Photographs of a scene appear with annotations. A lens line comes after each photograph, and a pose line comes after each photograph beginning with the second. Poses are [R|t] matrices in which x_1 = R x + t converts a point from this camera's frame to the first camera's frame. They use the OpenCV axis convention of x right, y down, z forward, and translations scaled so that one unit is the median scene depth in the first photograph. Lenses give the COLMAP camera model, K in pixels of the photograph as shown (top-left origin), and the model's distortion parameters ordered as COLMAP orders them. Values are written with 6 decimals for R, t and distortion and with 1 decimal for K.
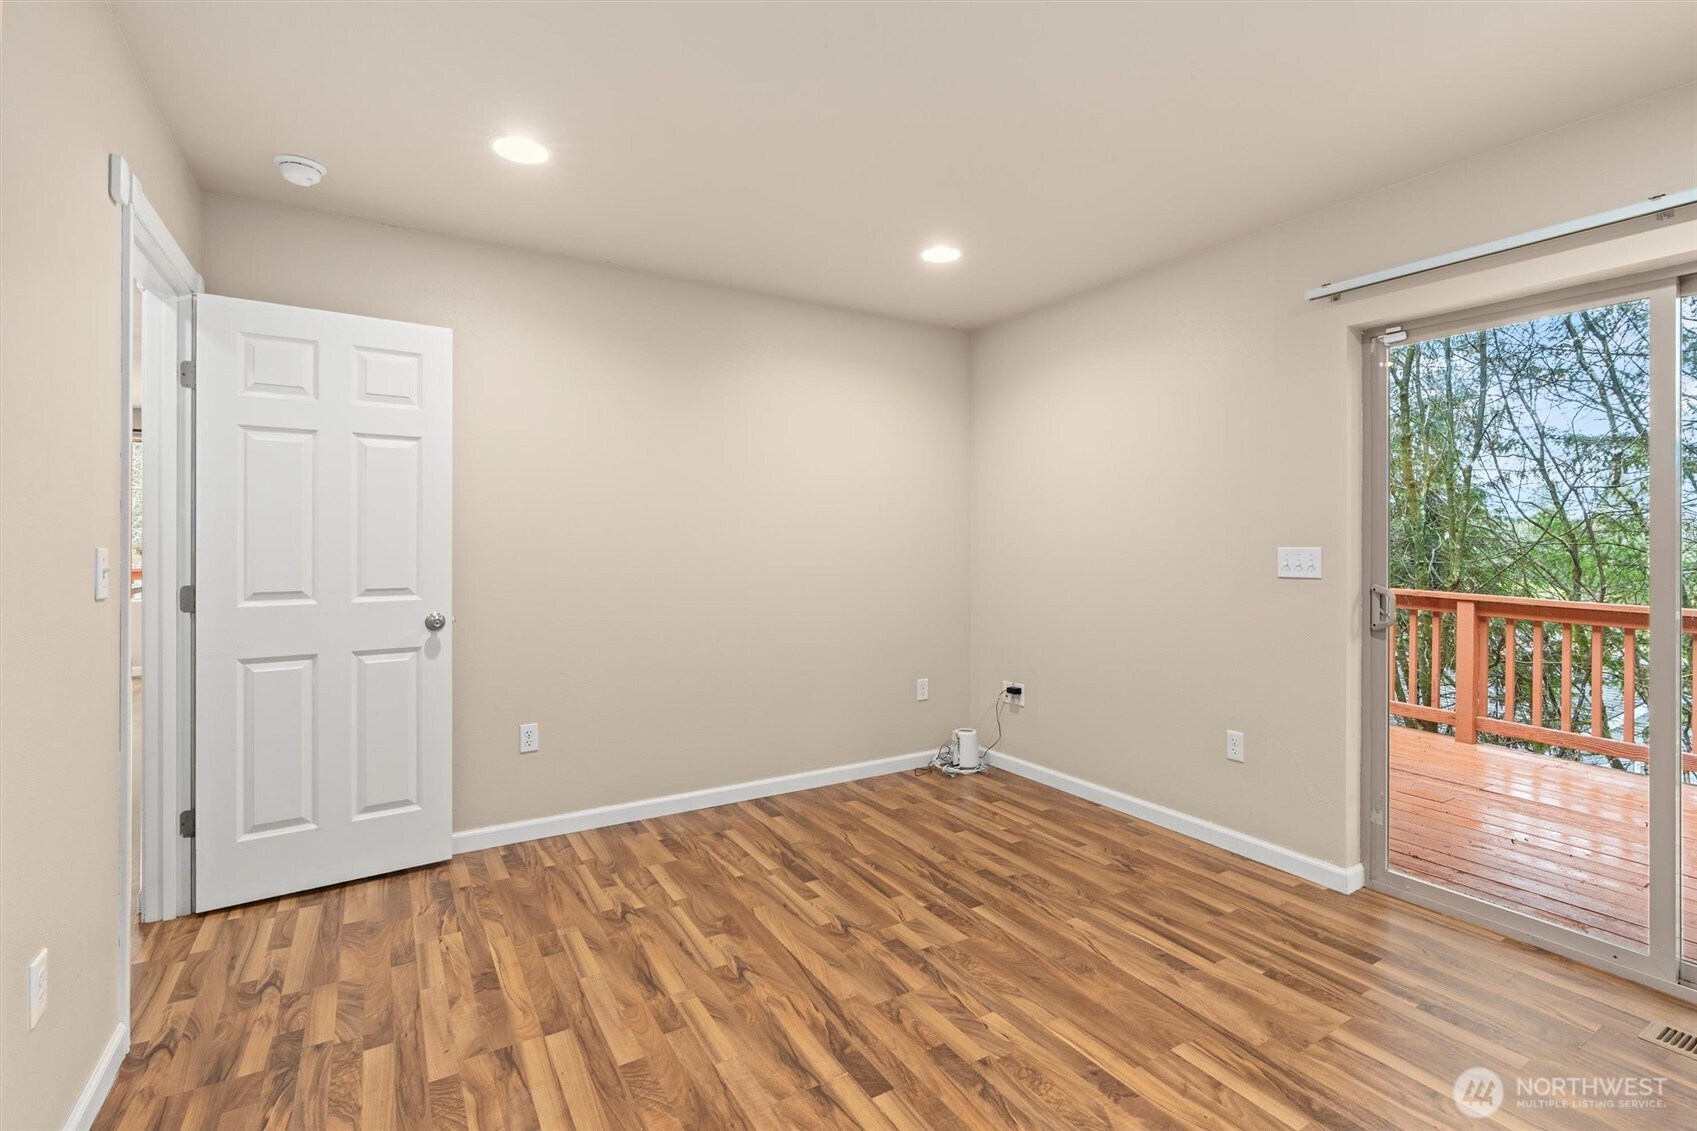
lens RADIAL K [[782.5, 0, 853.3], [0, 782.5, 534.5], [0, 0, 1]] dist [-0.001998, 0.001138]
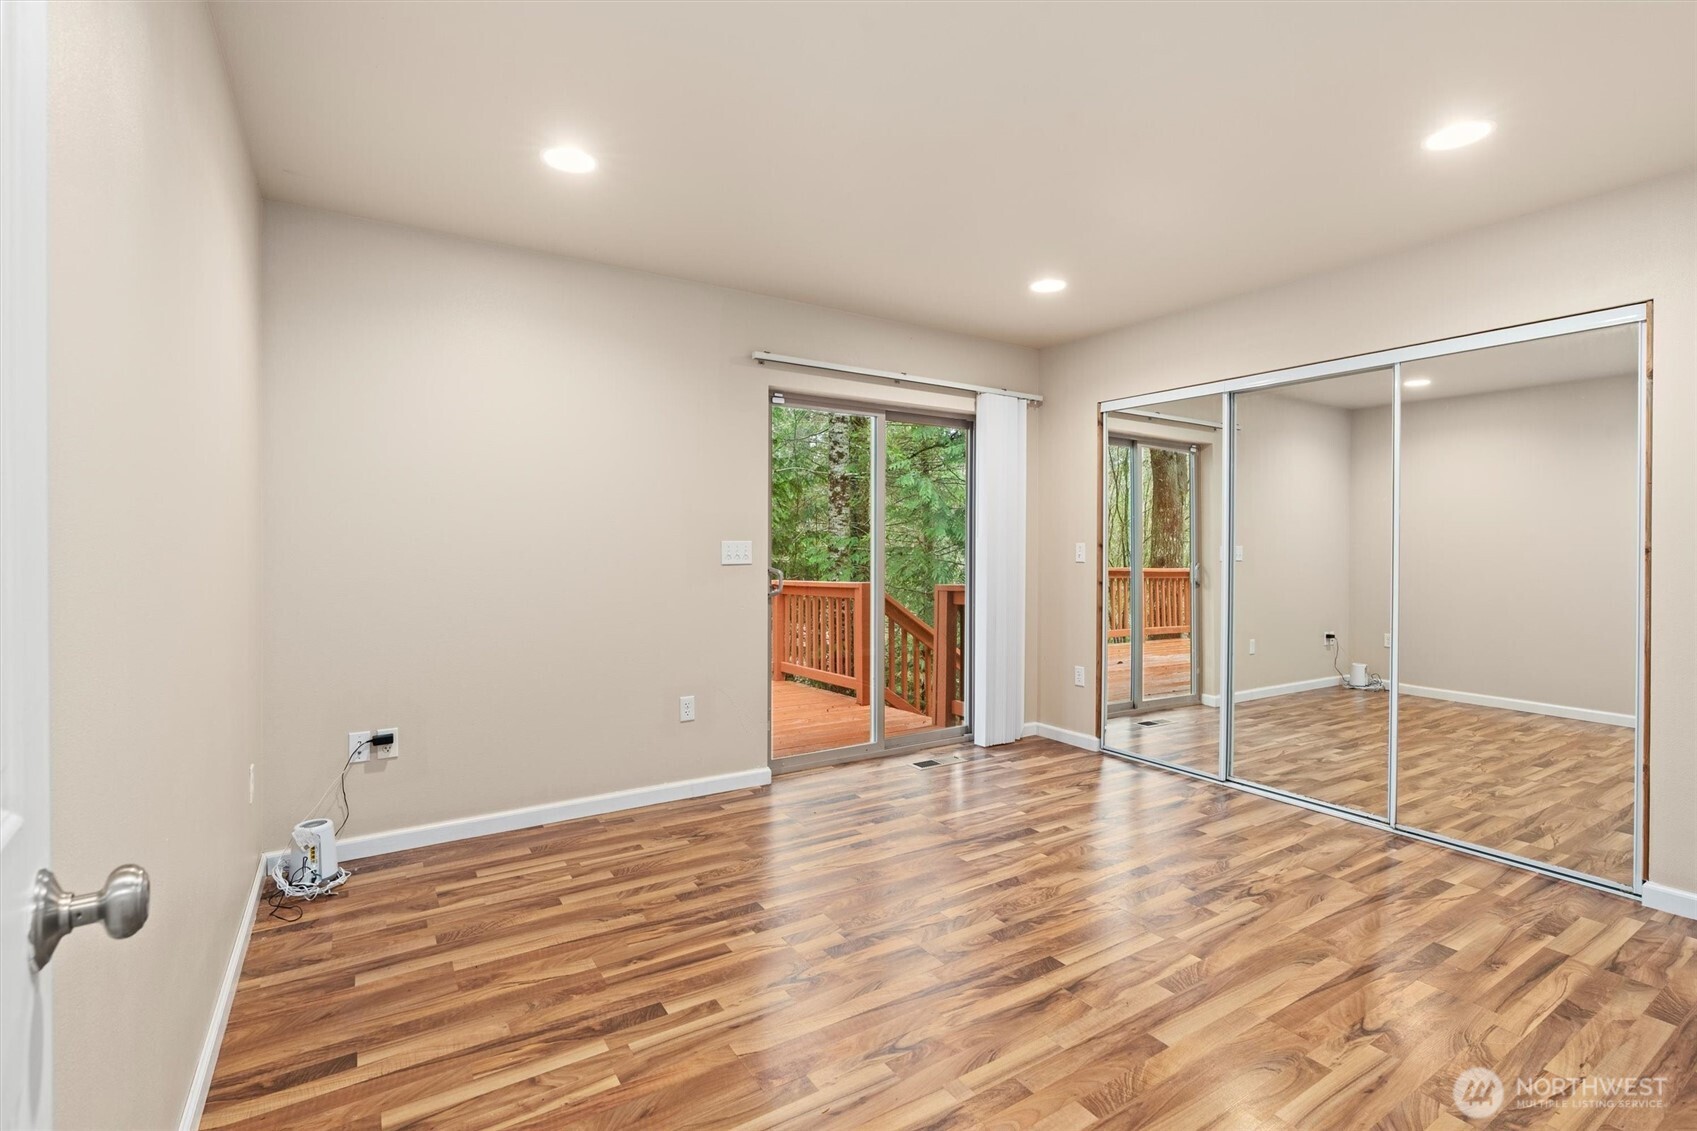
lens RADIAL K [[782.5, 0, 853.3], [0, 782.5, 548.9], [0, 0, 1]] dist [-0.001998, 0.001138]
pose [[-0.026466, -0.006551, 0.999628, -0.708705], [-0.013967, 0.999883, 0.006183, 0.016918], [-0.999552, -0.013798, -0.026555, 0.788637]]
